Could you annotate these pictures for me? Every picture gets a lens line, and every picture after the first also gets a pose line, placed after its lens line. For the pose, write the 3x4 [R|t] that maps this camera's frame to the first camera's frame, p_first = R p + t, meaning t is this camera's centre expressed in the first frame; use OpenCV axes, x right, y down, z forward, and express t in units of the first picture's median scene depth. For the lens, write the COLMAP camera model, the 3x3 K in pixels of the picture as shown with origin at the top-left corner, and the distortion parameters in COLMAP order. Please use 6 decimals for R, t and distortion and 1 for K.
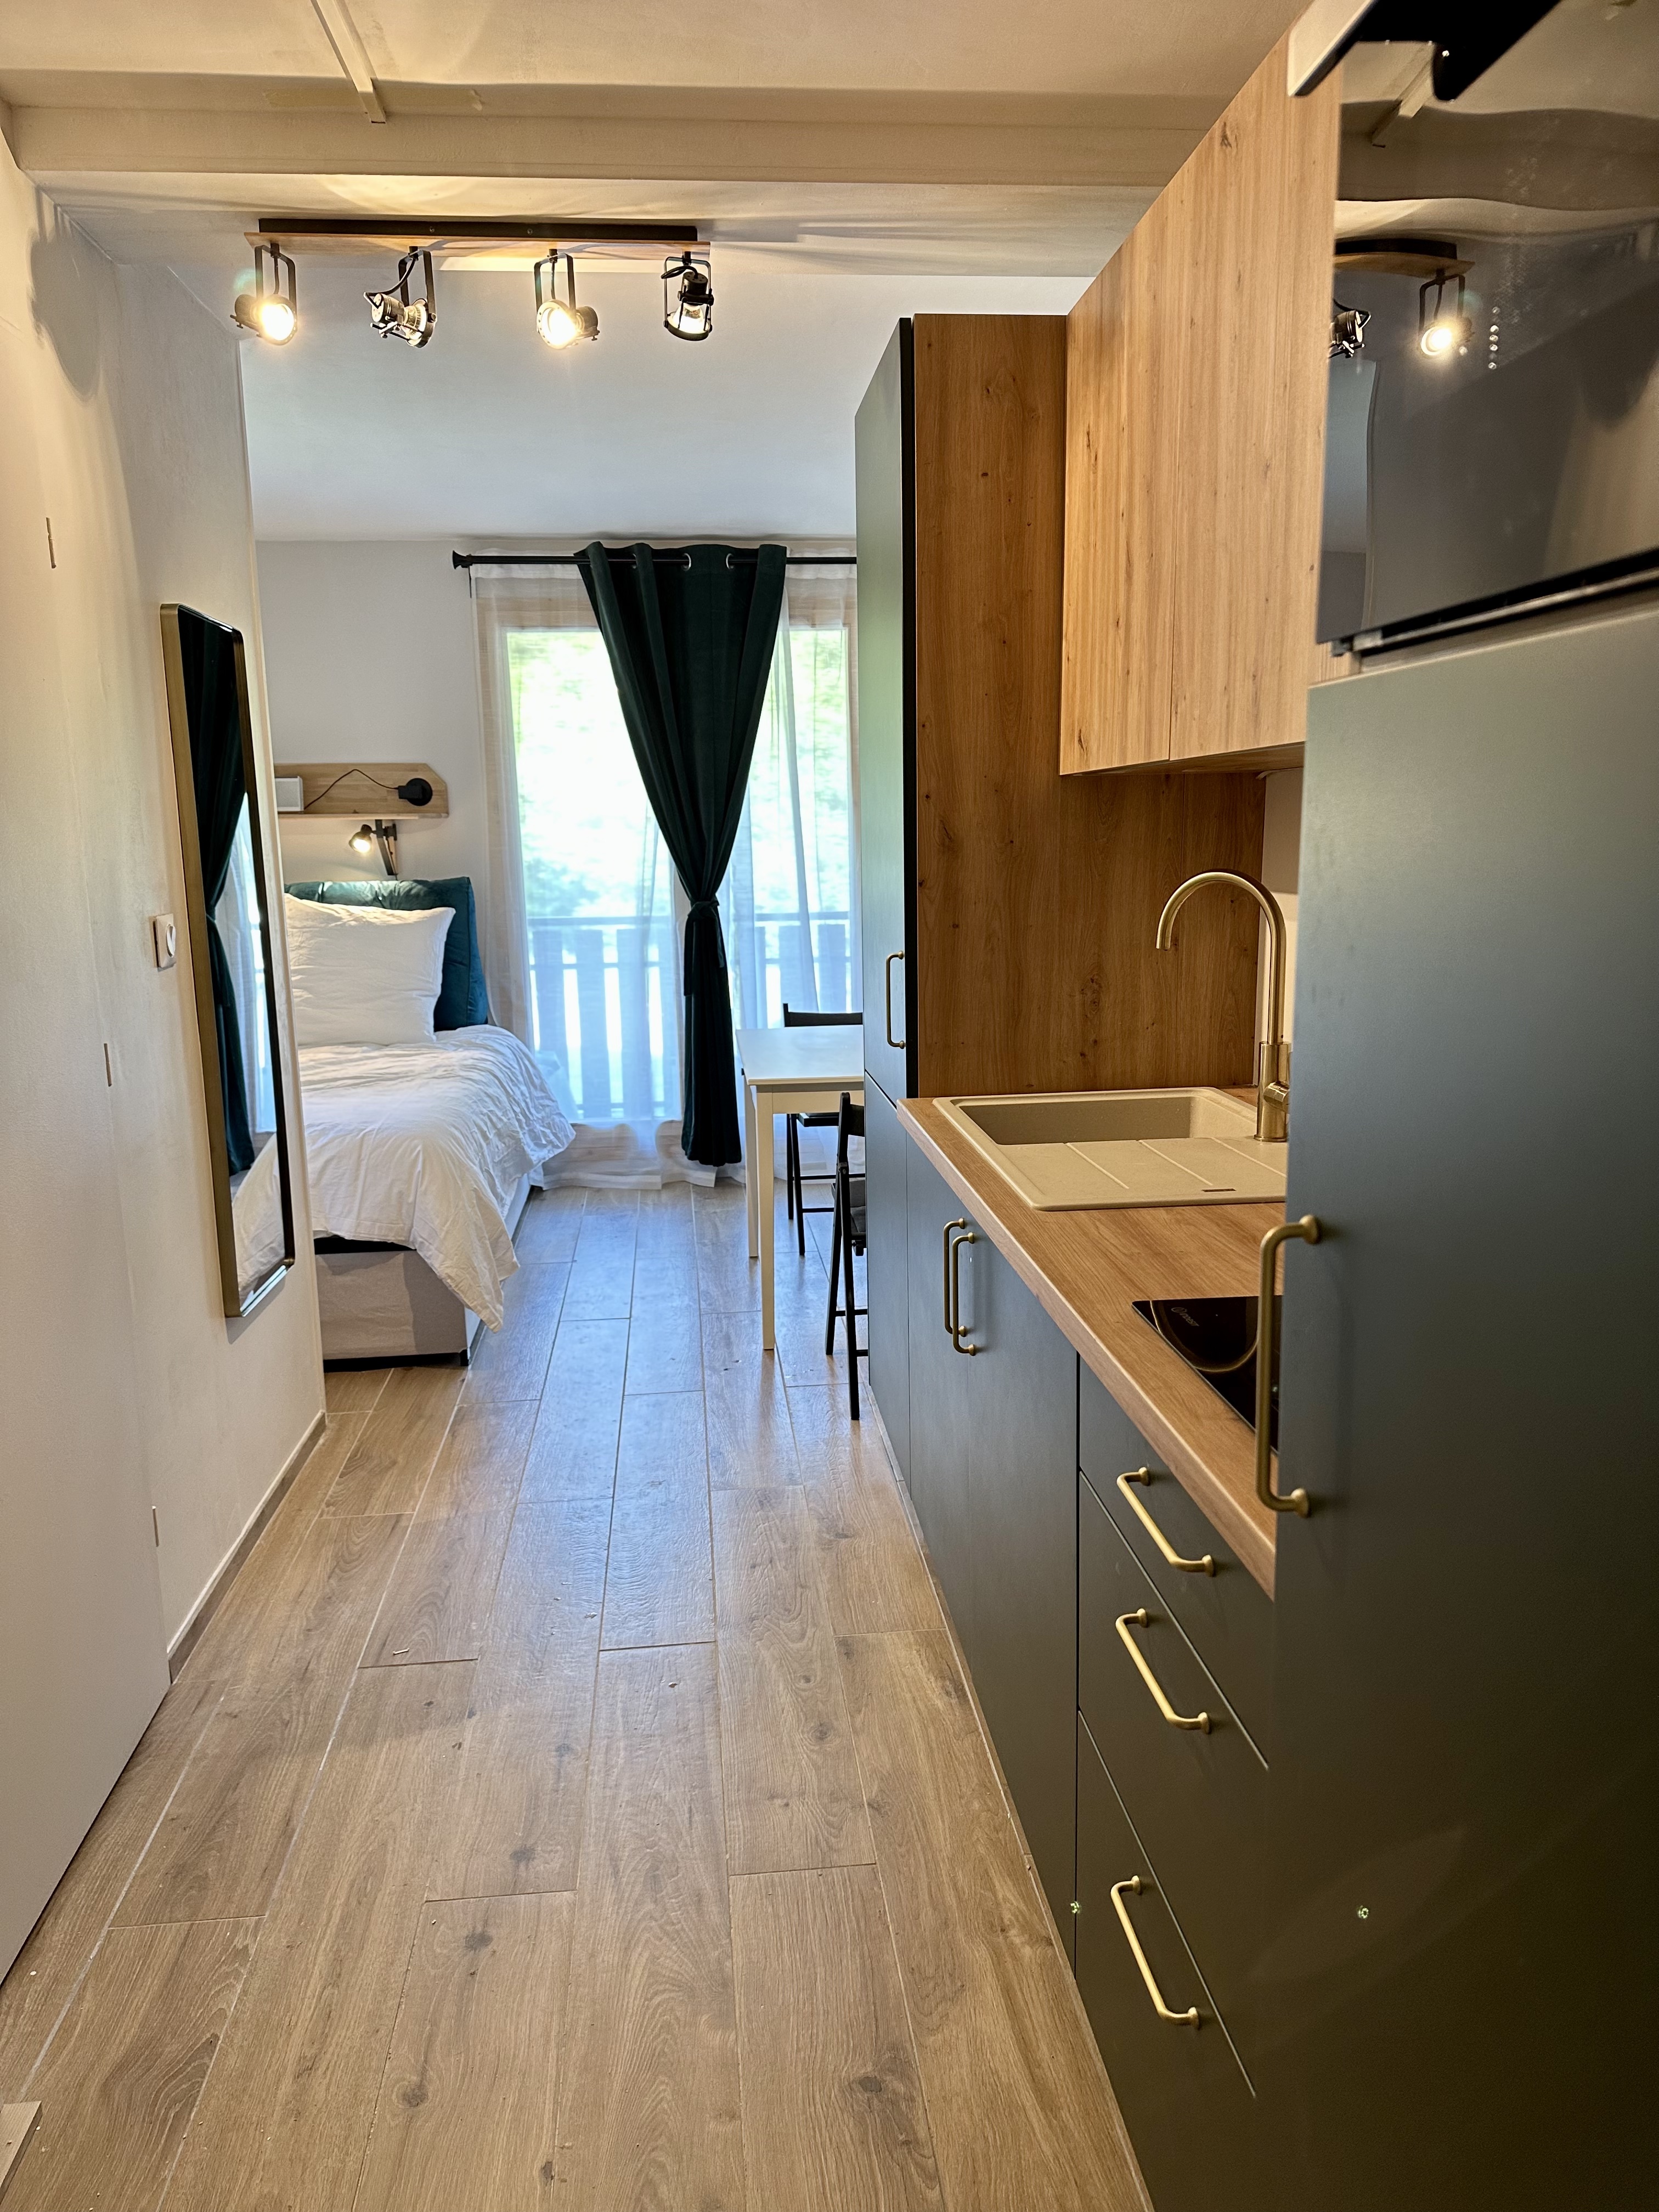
lens RADIAL K [[1546.7, 0, 831.4], [0, 1546.7, 1140.0], [0, 0, 1]] dist [0.083316, -0.113190]
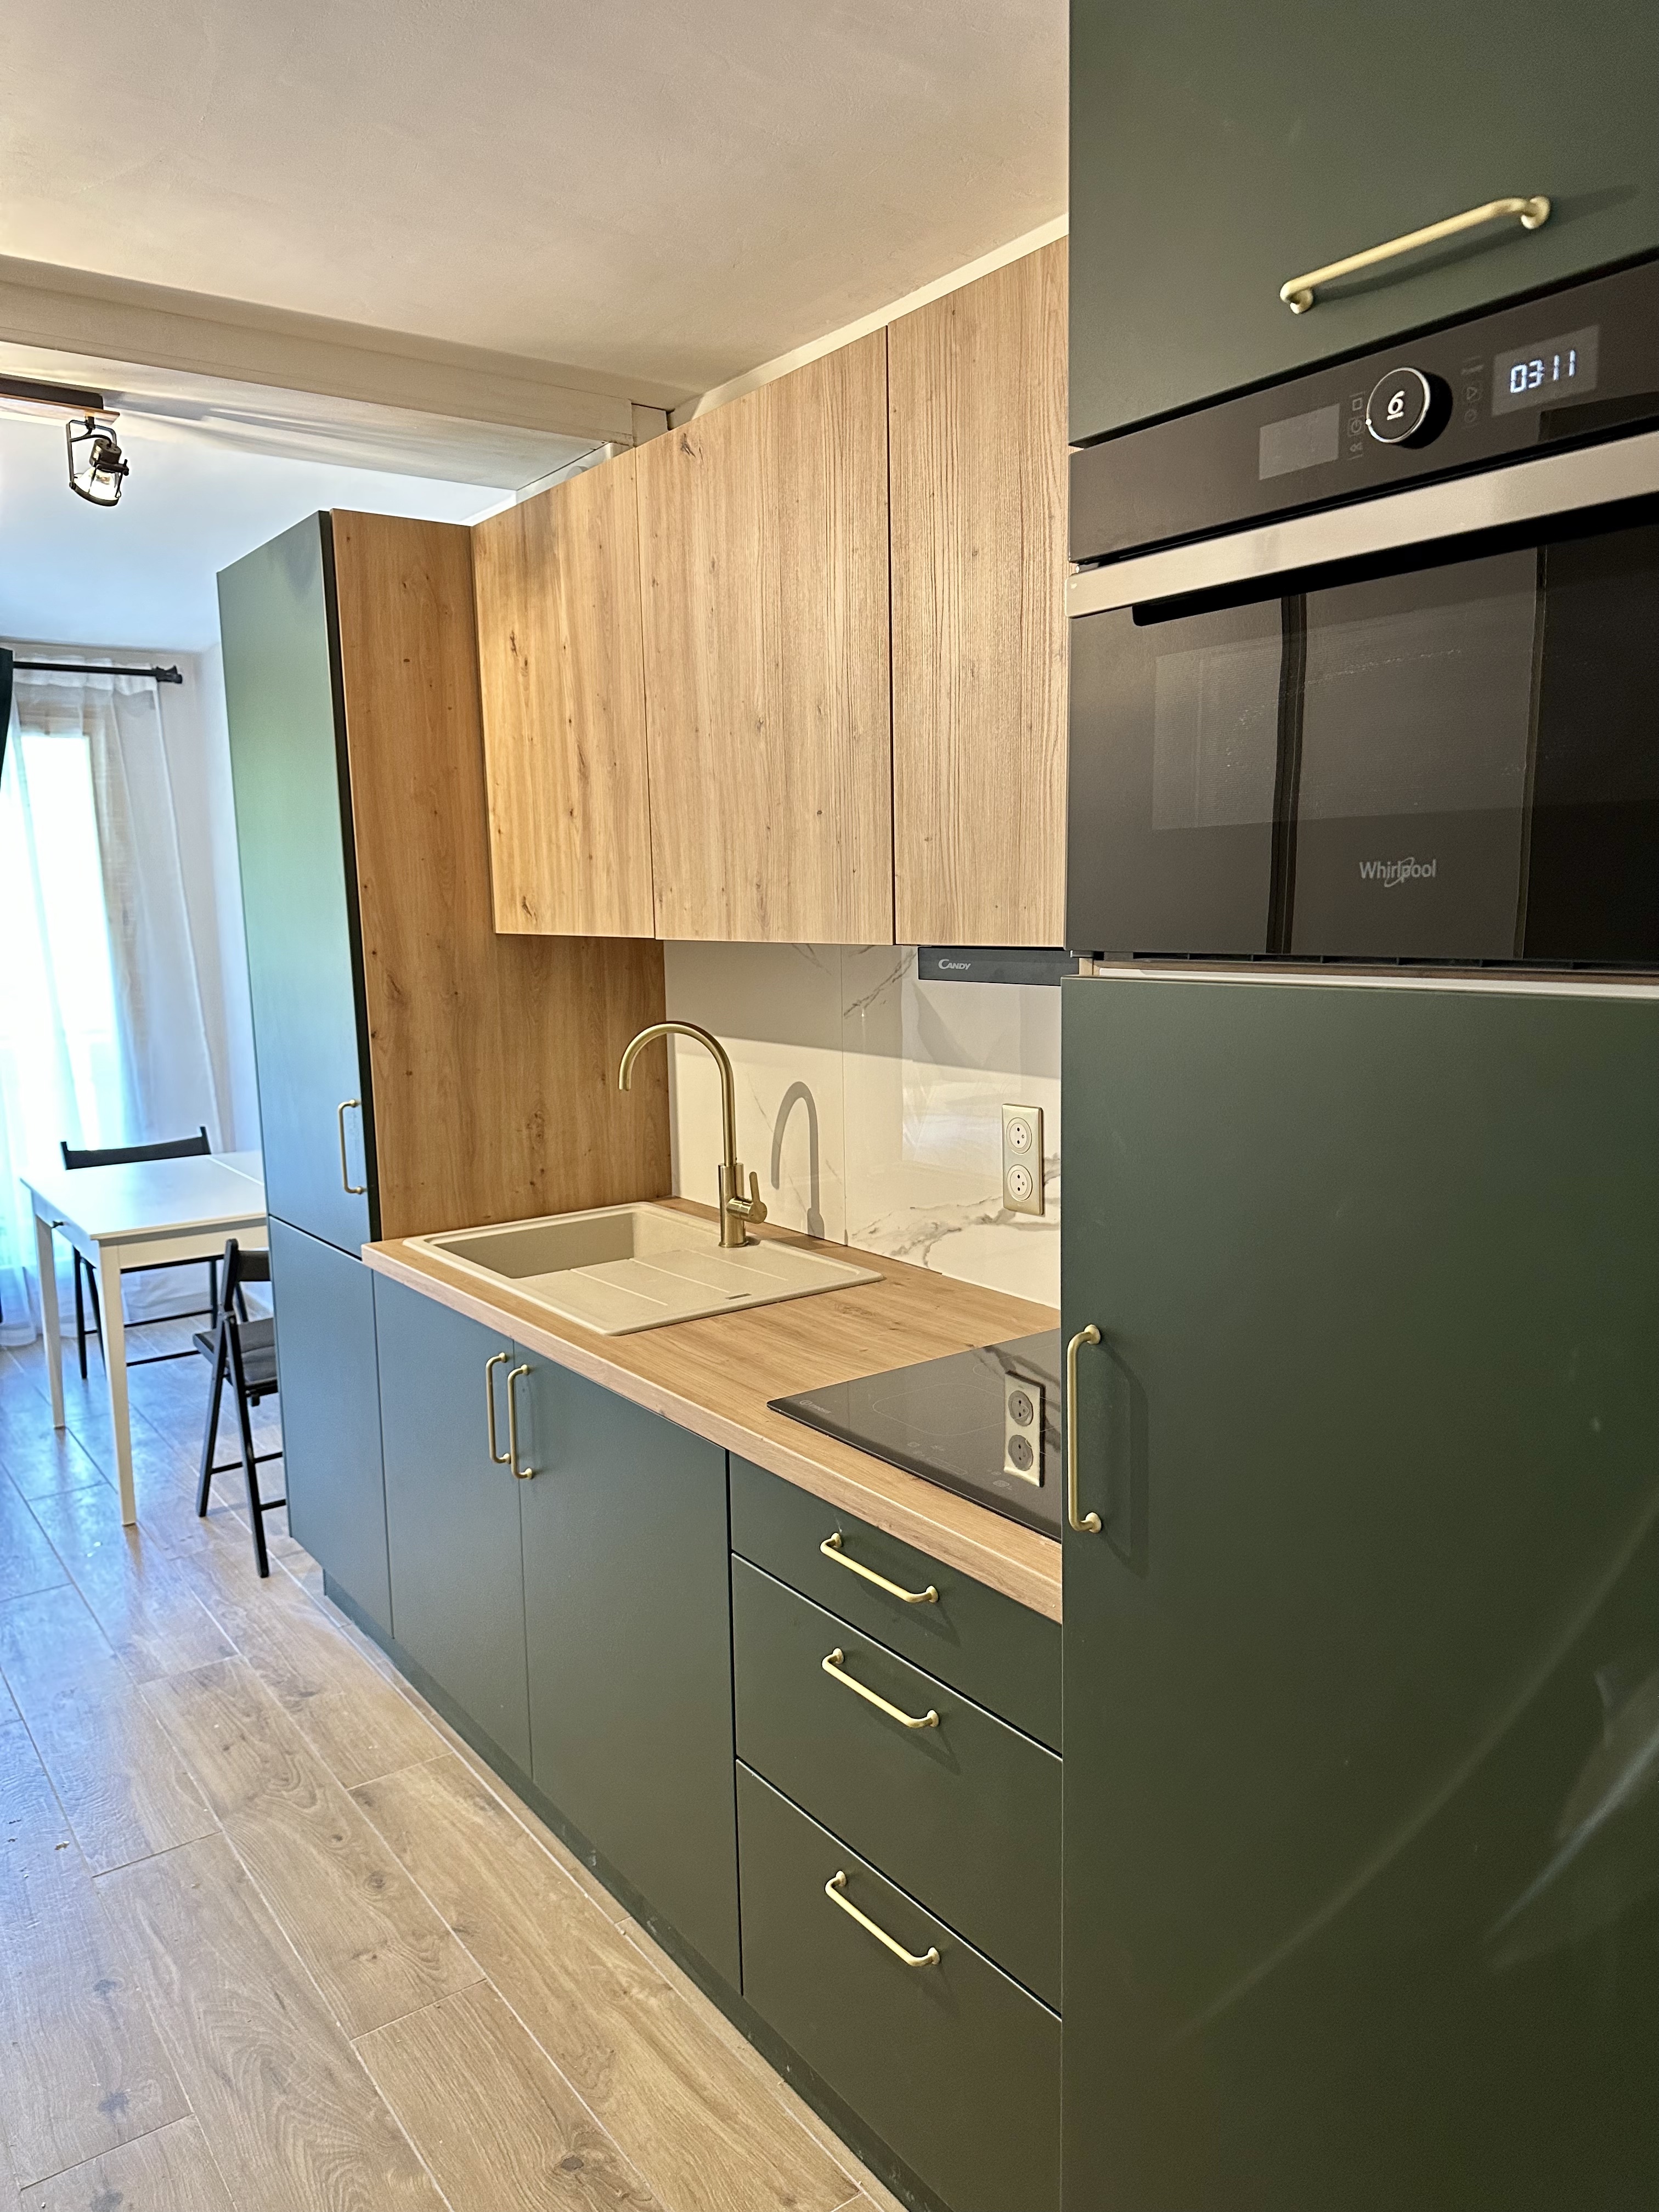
lens RADIAL K [[1572.6, 0, 829.0], [0, 1572.6, 1146.2], [0, 0, 1]] dist [0.088749, -0.071302]
pose [[0.864488, -0.080284, 0.496201, -0.207016], [0.104843, 0.994250, -0.021792, -0.035465], [-0.491598, 0.070862, 0.867934, -0.067158]]
